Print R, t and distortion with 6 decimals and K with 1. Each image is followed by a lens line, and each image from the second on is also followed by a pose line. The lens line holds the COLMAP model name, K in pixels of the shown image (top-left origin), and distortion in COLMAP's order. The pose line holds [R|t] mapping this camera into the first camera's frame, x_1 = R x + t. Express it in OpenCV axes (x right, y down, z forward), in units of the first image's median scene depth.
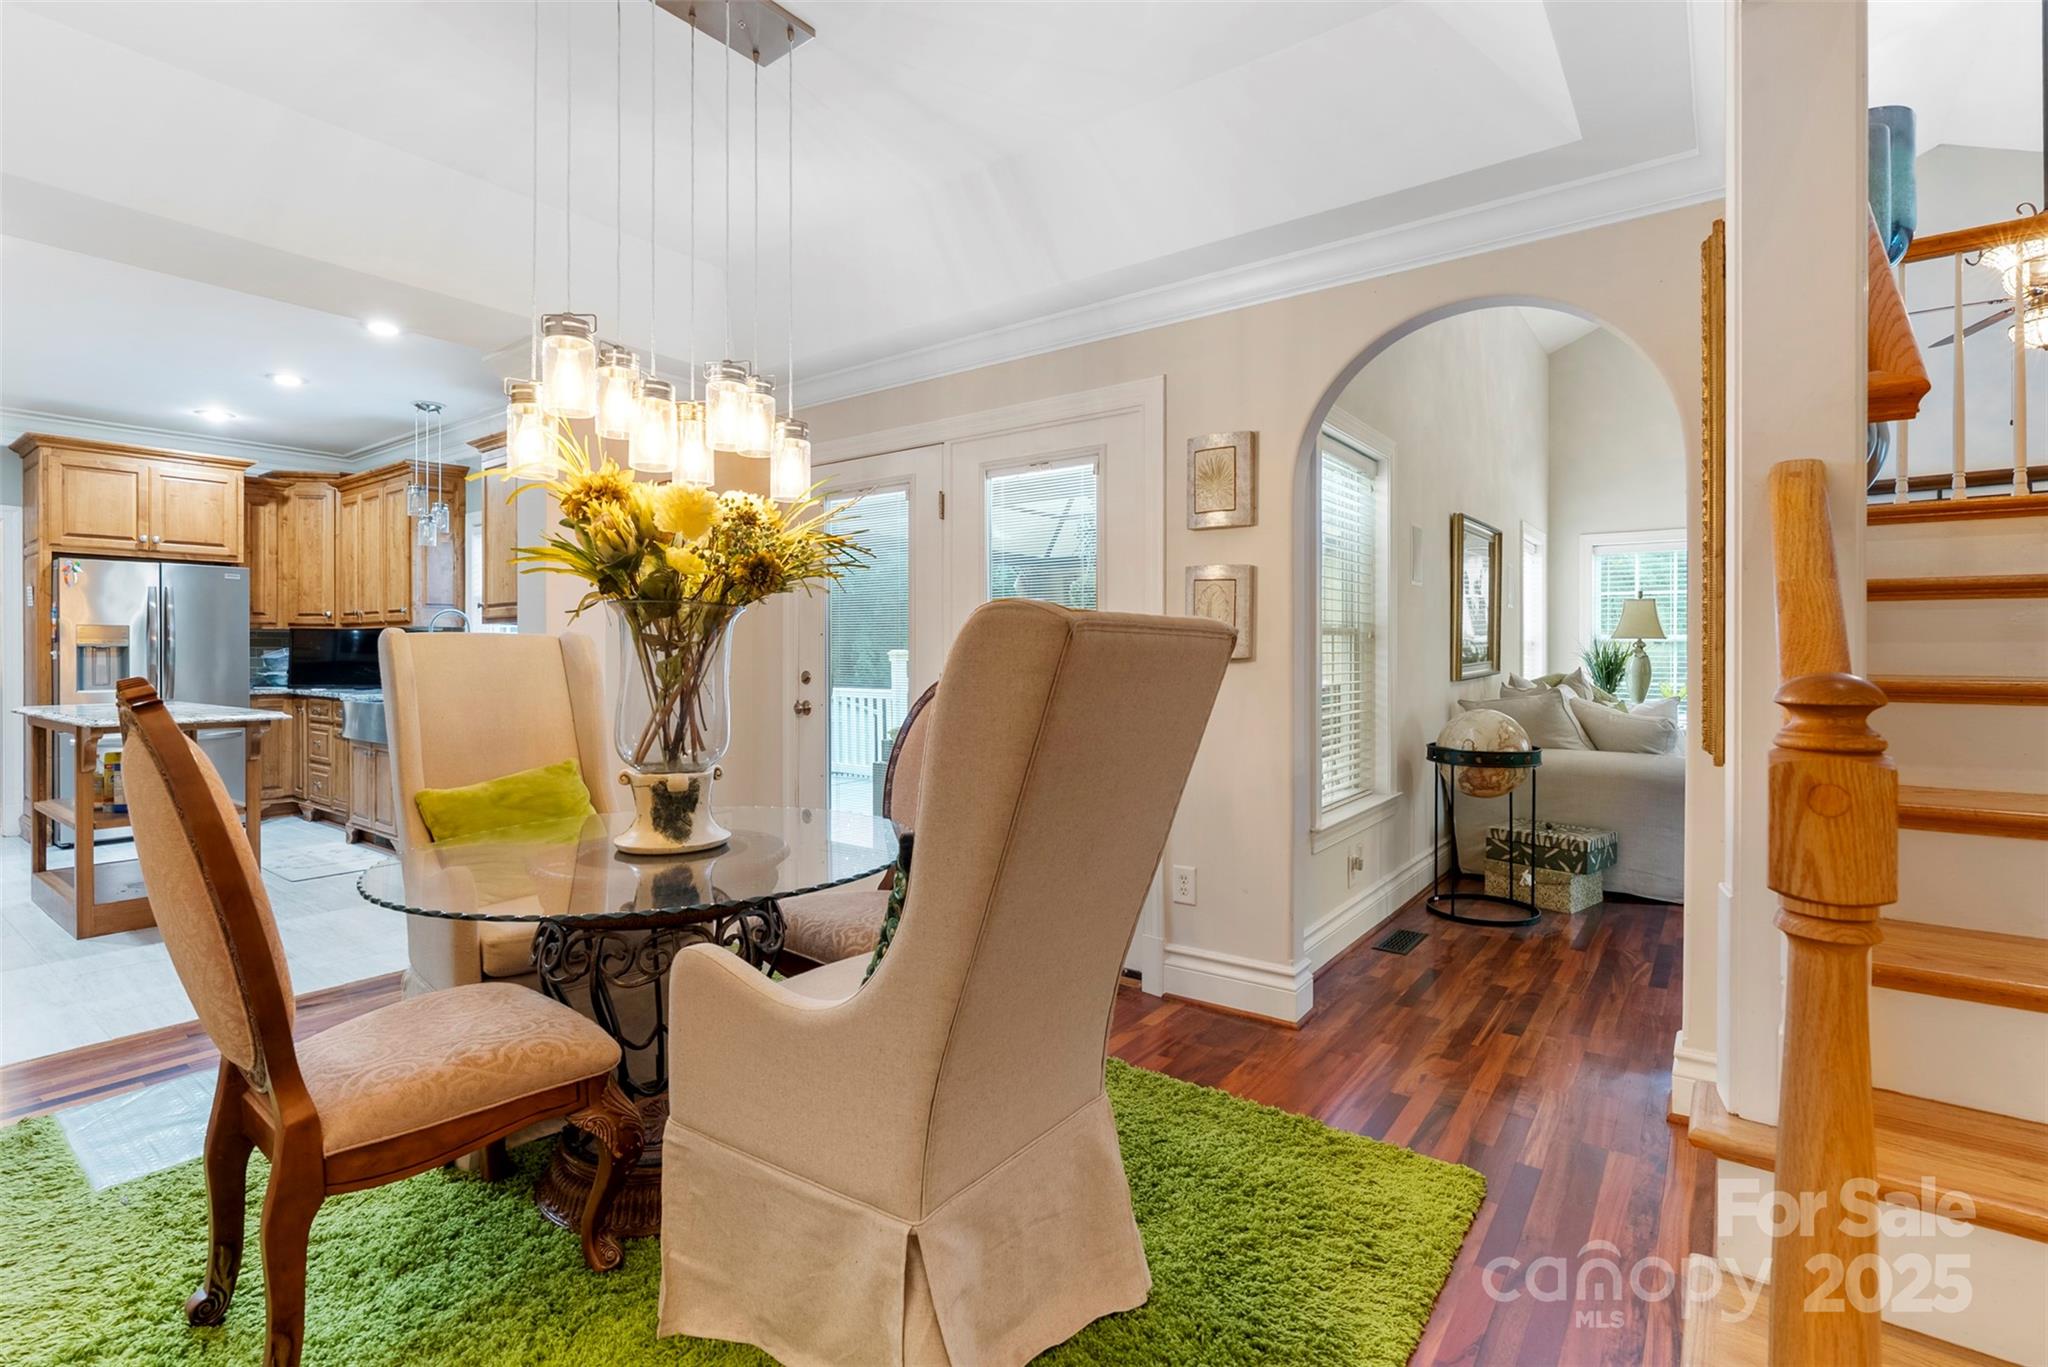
lens RADIAL K [[925.1, 0, 1030.1], [0, 925.1, 659.4], [0, 0, 1]] dist [-0.005902, 0.000920]
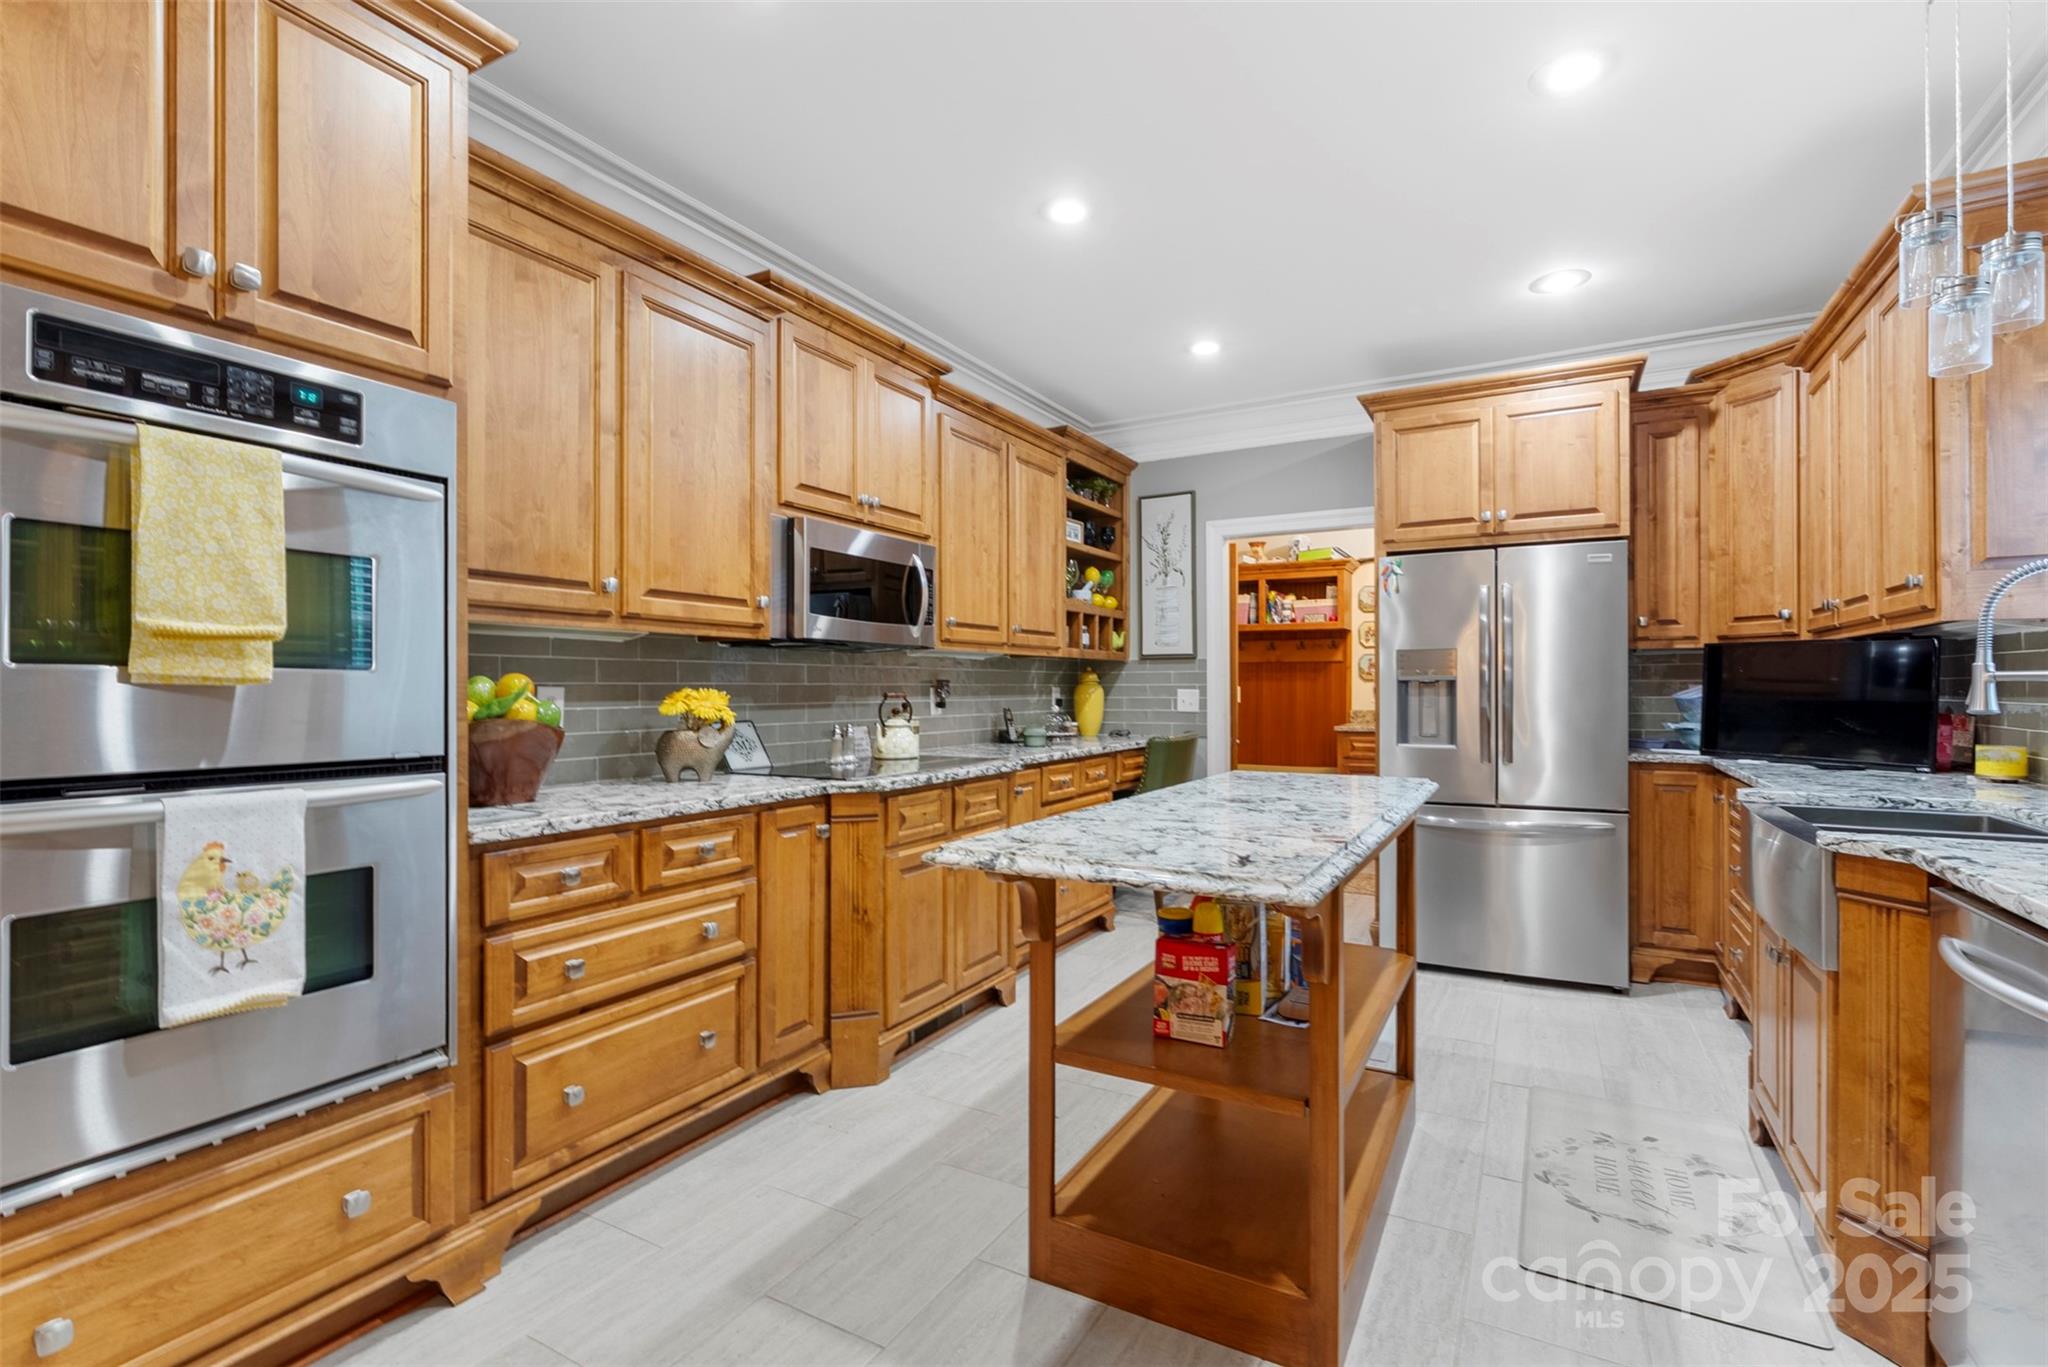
lens RADIAL K [[935.7, 0, 1024.0], [0, 935.7, 683.5], [0, 0, 1]] dist [-0.000095, 0.000501]
pose [[0.132675, -0.004914, -0.991147, -0.313161], [-0.003402, 0.999980, -0.005413, -0.006156], [0.991154, 0.004090, 0.132656, 0.534144]]
